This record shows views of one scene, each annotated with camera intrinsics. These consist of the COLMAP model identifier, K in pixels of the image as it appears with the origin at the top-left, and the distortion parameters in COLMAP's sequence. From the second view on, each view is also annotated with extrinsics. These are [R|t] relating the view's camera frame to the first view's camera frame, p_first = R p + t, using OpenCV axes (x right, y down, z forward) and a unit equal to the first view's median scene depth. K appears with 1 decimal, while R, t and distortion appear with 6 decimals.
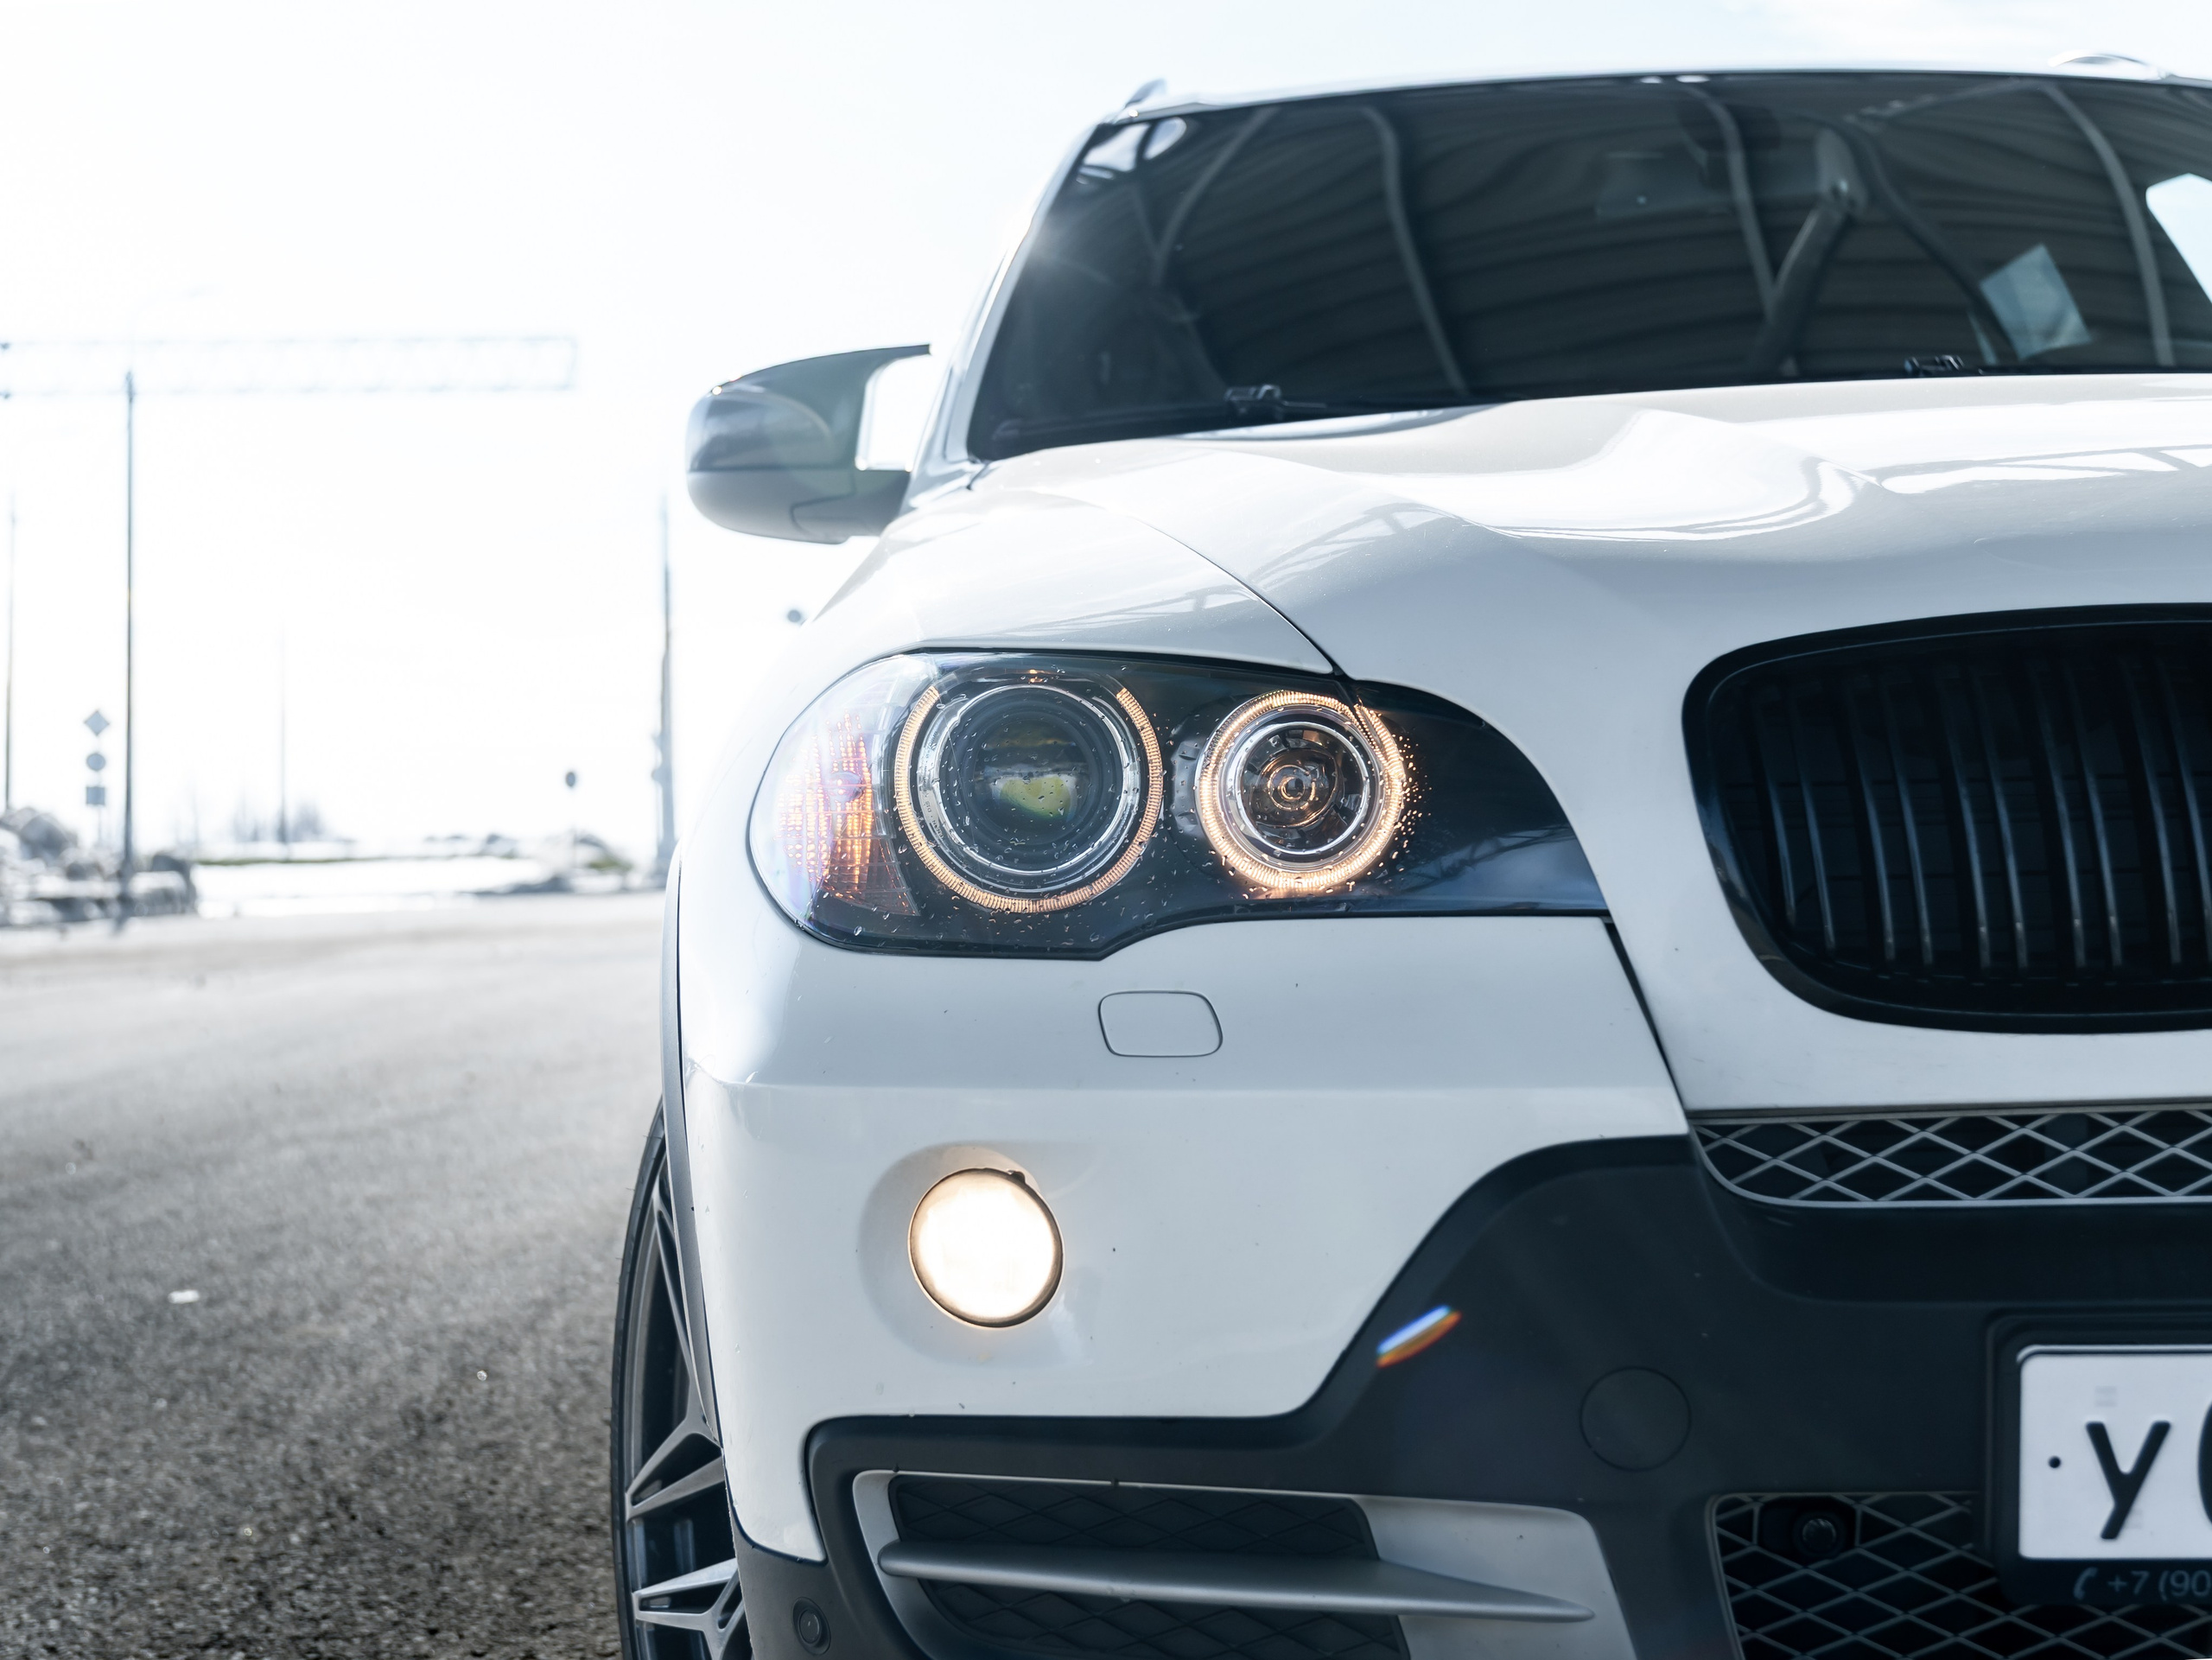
lens RADIAL K [[3302.7, 0, 1112.7], [0, 3302.7, 828.6], [0, 0, 1]] dist [-0.054925, 0.000000]
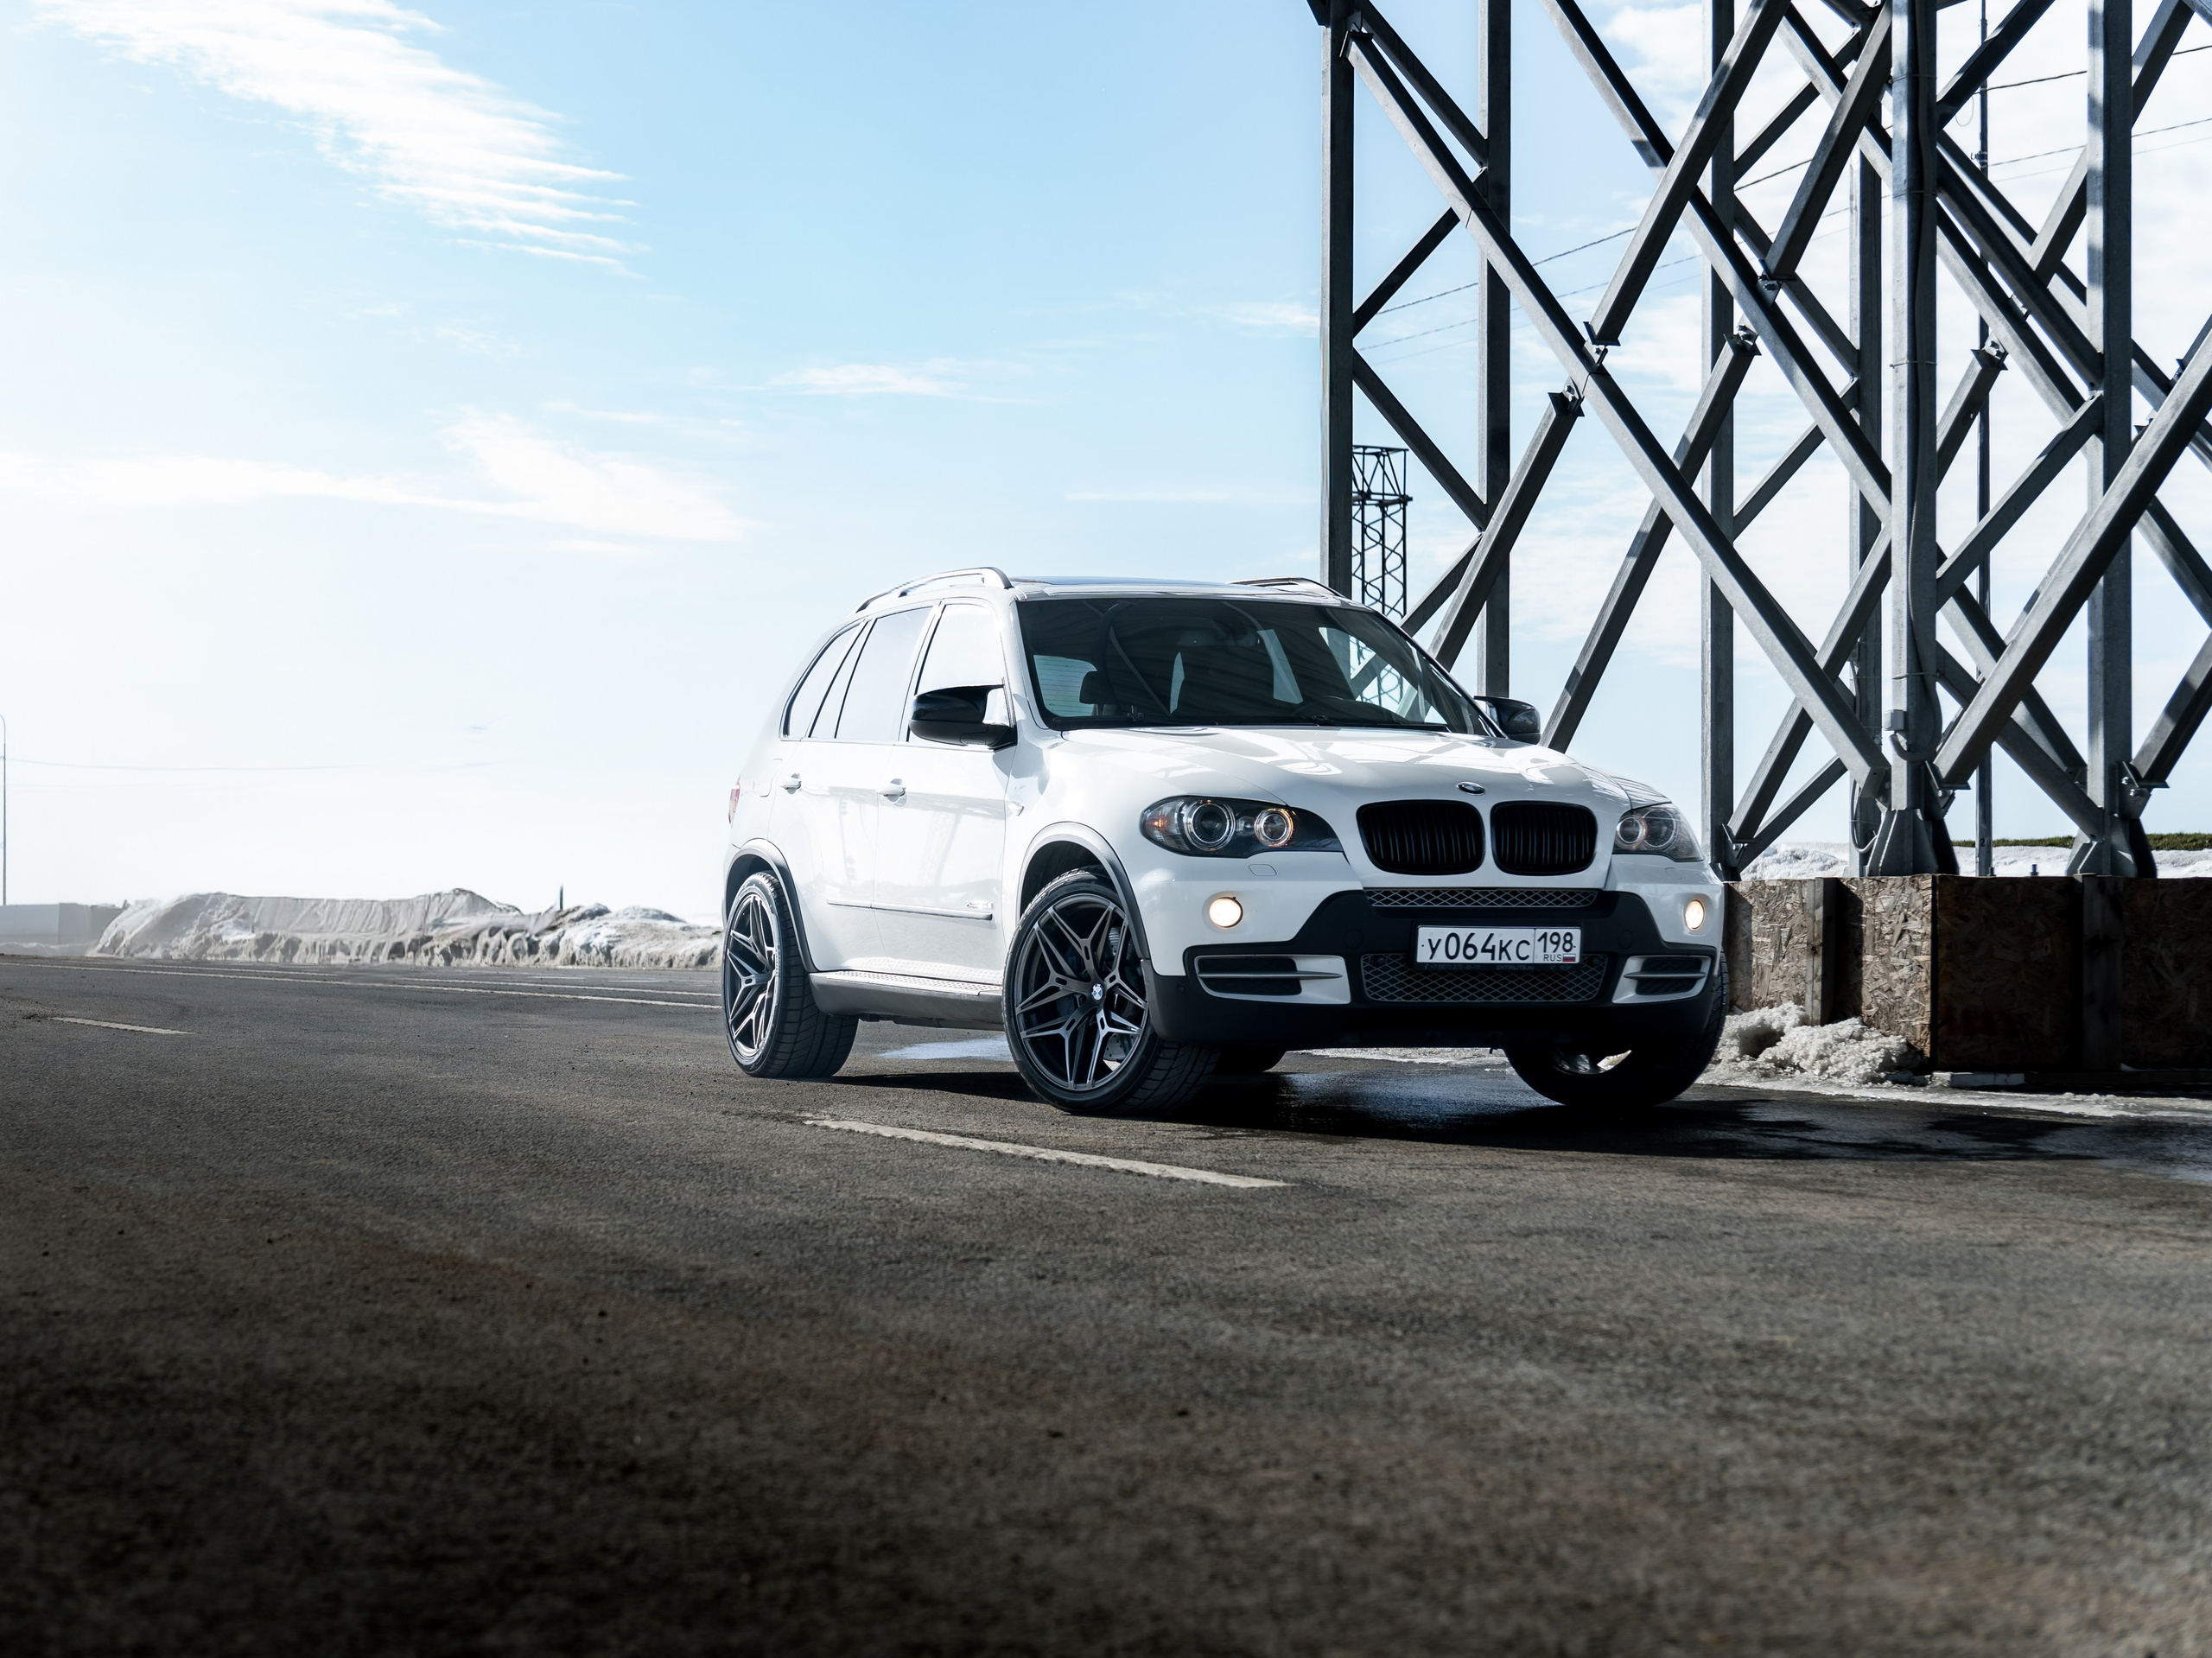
lens RADIAL K [[3973.4, 0, 1102.8], [0, 3973.4, 815.1], [0, 0, 1]] dist [-0.037317, 0.000000]
pose [[0.928317, 0.038324, 0.369809, -2.499975], [-0.029334, 0.999122, -0.029904, 0.163261], [-0.370631, 0.016913, 0.928626, -4.679086]]
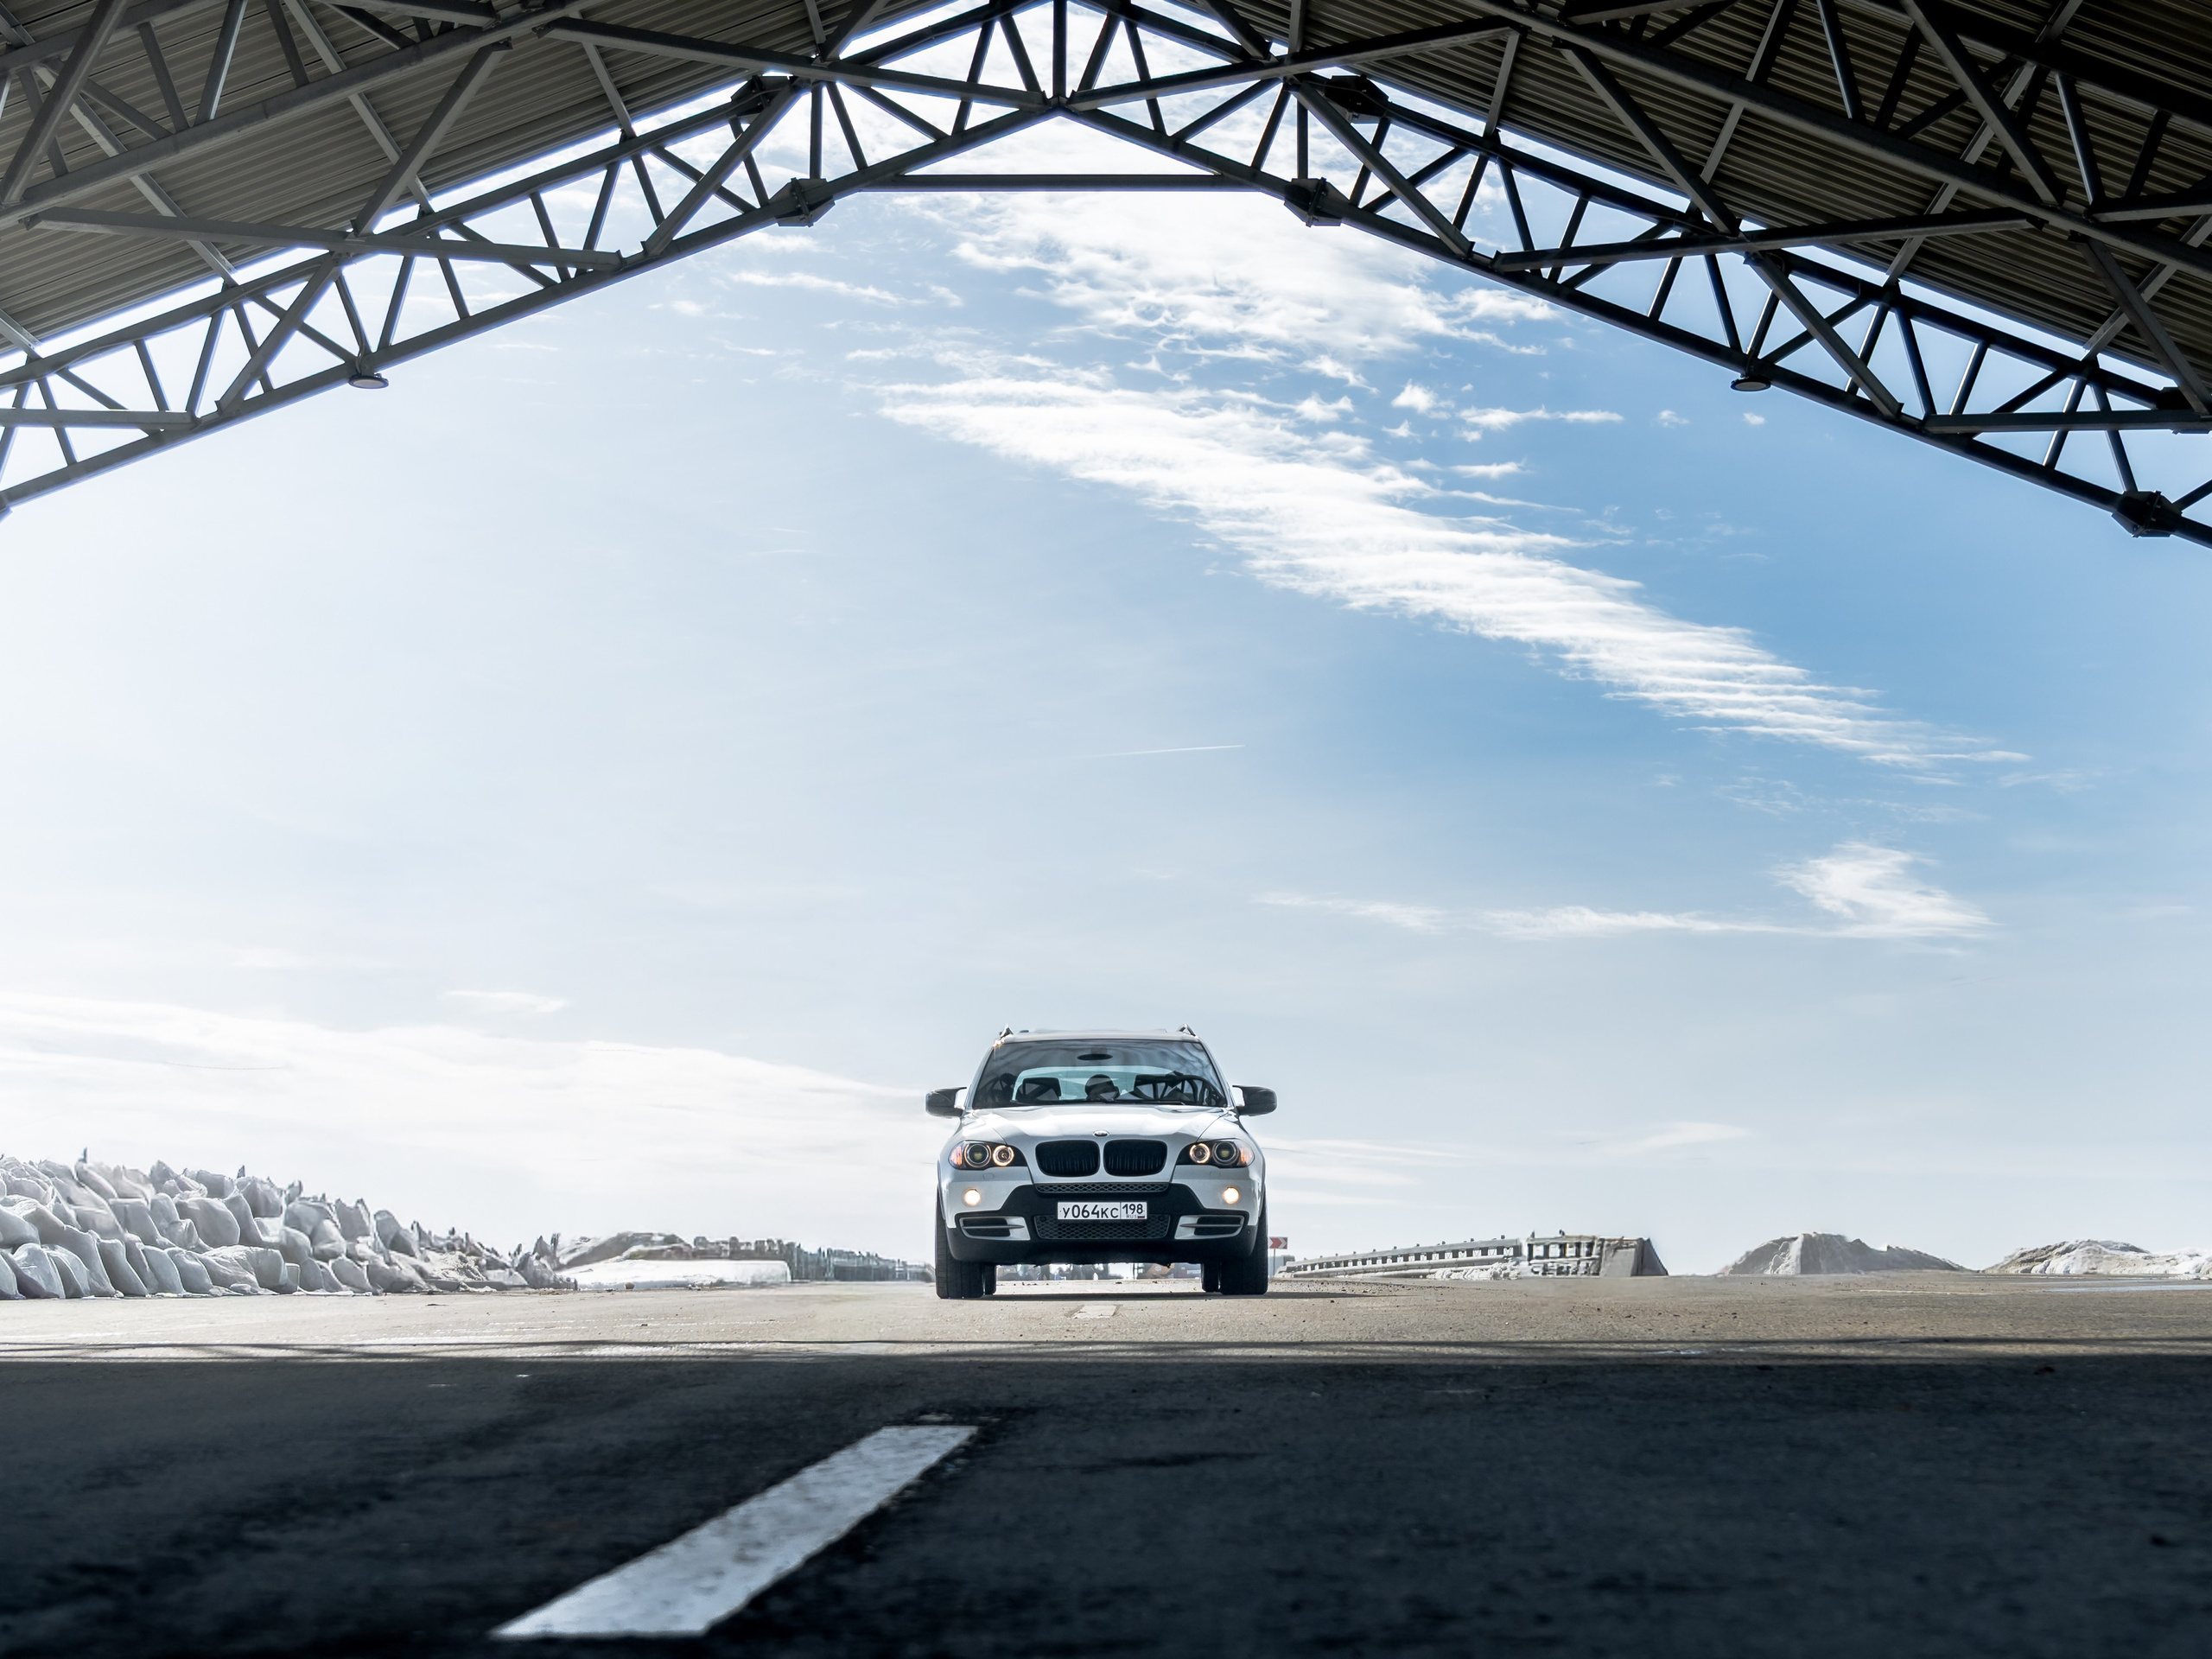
lens RADIAL K [[3129.9, 0, 1104.5], [0, 3129.9, 832.1], [0, 0, 1]] dist [-0.035128, 0.000000]
pose [[0.999851, 0.017100, 0.002524, 0.342187], [-0.016636, 0.991602, -0.128255, 0.244285], [-0.004696, 0.128193, 0.991738, -9.158248]]
